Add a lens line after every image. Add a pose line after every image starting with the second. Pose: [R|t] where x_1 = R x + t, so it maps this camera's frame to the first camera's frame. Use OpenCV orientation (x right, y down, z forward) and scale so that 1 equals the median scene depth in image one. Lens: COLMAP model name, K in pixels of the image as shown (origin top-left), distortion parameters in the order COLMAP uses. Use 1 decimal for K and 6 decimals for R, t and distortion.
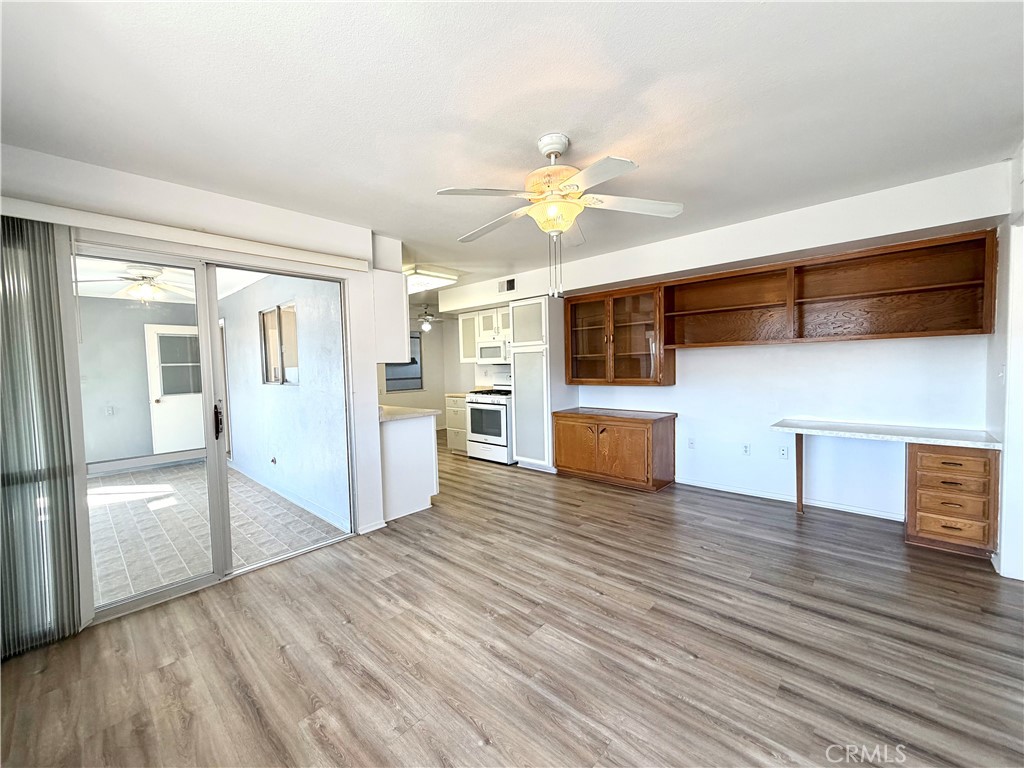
lens RADIAL K [[407.2, 0, 513.1], [0, 407.2, 384.2], [0, 0, 1]] dist [-0.000587, -0.000694]
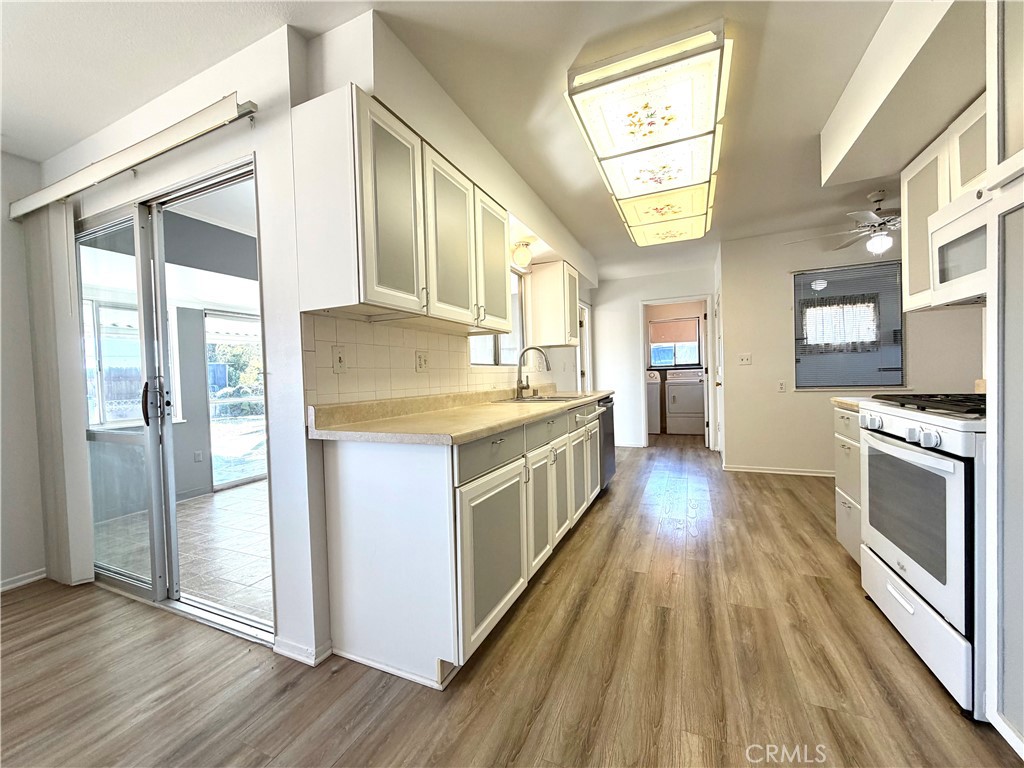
lens RADIAL K [[407.2, 0, 511.0], [0, 407.2, 384.9], [0, 0, 1]] dist [-0.000587, -0.000694]
pose [[0.319240, 0.037953, -0.946913, 0.212505], [-0.021129, 0.999234, 0.032927, 0.012675], [0.947438, 0.009496, 0.319798, 1.253927]]
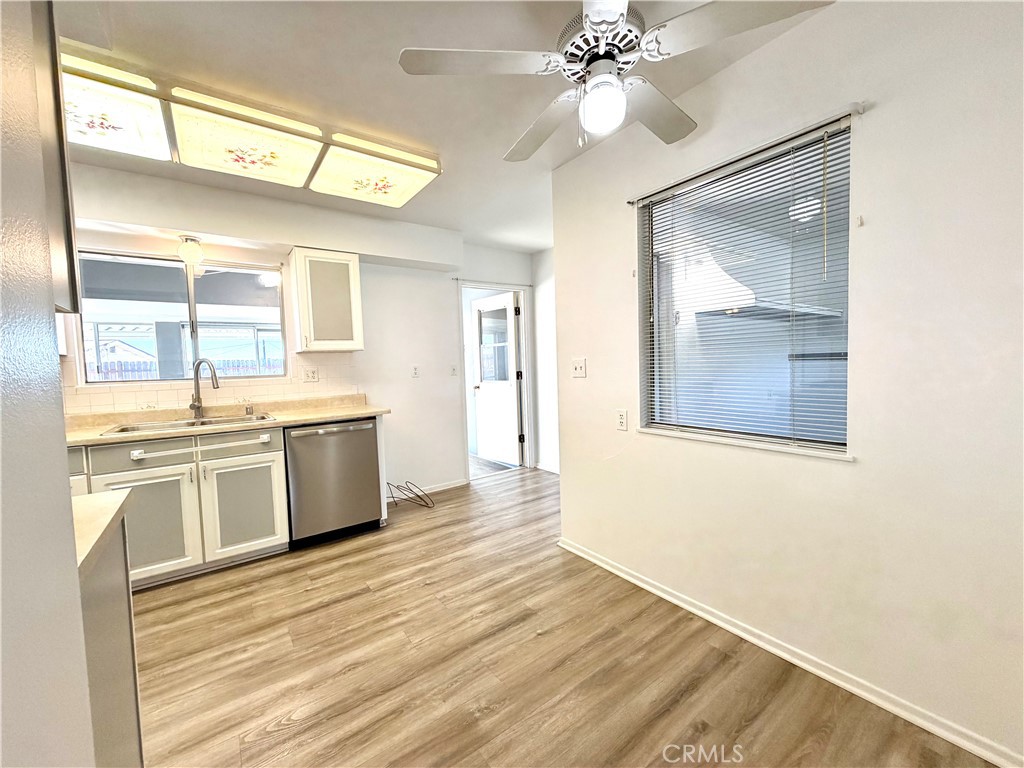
lens RADIAL K [[407.2, 0, 510.5], [0, 407.2, 388.2], [0, 0, 1]] dist [-0.000587, -0.000694]
pose [[-0.195767, 0.091410, -0.976381, -0.045033], [-0.011195, 0.995373, 0.095432, -0.088106], [0.980586, 0.029613, -0.193838, 2.560493]]
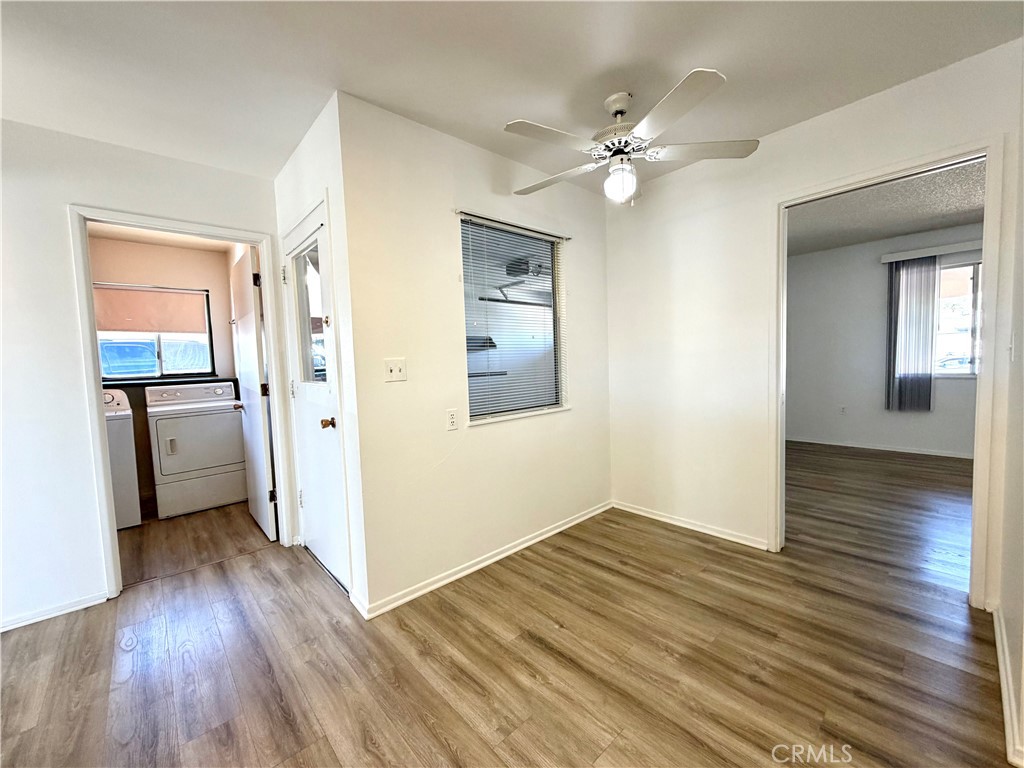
lens RADIAL K [[407.2, 0, 507.9], [0, 407.2, 387.5], [0, 0, 1]] dist [-0.000587, -0.000694]
pose [[0.995094, -0.004708, -0.098817, -0.661759], [0.006687, 0.999784, 0.019703, -0.031390], [0.098703, -0.020268, 0.994910, 1.855240]]
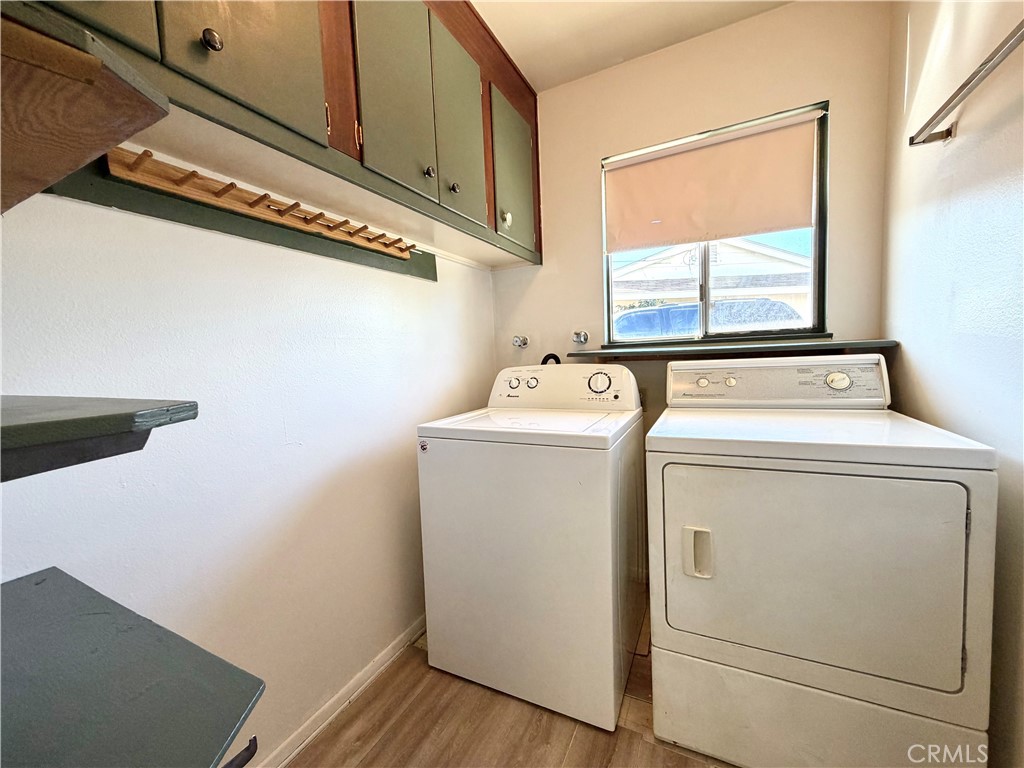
lens RADIAL K [[407.2, 0, 512.0], [0, 407.2, 385.8], [0, 0, 1]] dist [-0.000587, -0.000694]
pose [[0.272315, 0.086969, -0.958270, -1.441865], [-0.008505, 0.996086, 0.087984, -0.029906], [0.962171, -0.015809, 0.271989, 2.658545]]
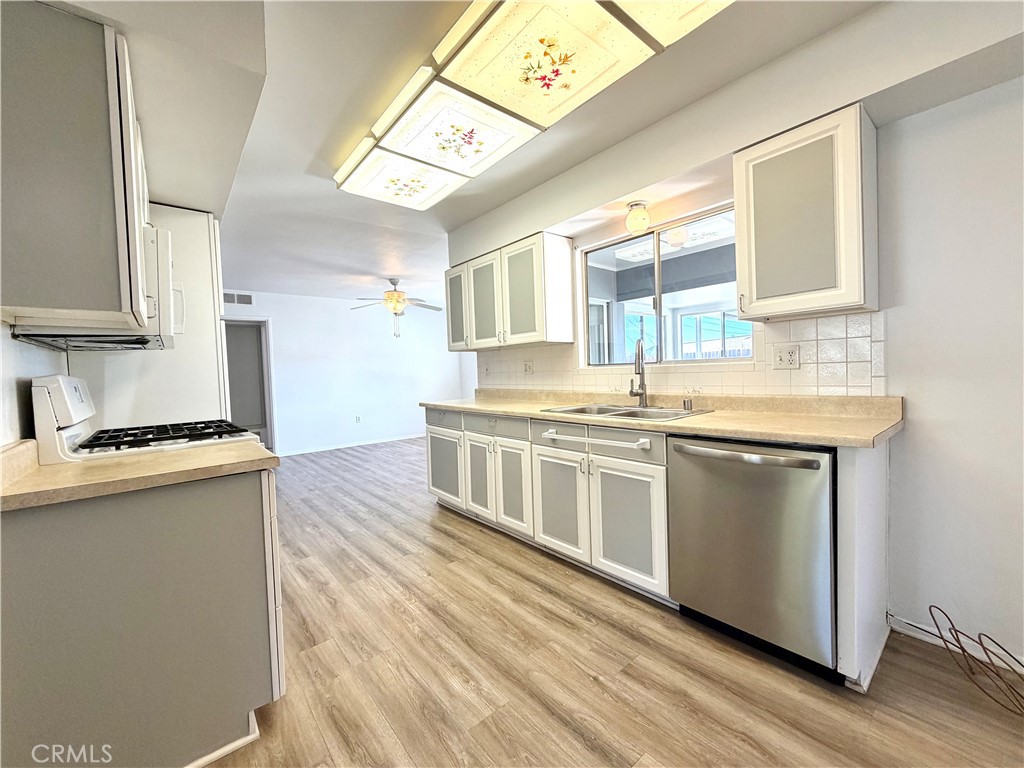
lens RADIAL K [[407.2, 0, 508.3], [0, 407.2, 385.8], [0, 0, 1]] dist [-0.000587, -0.000694]
pose [[-0.989228, 0.054927, 0.135690, -0.681090], [0.065899, 0.994793, 0.077739, -0.046550], [-0.130714, 0.085843, -0.987697, 2.537898]]
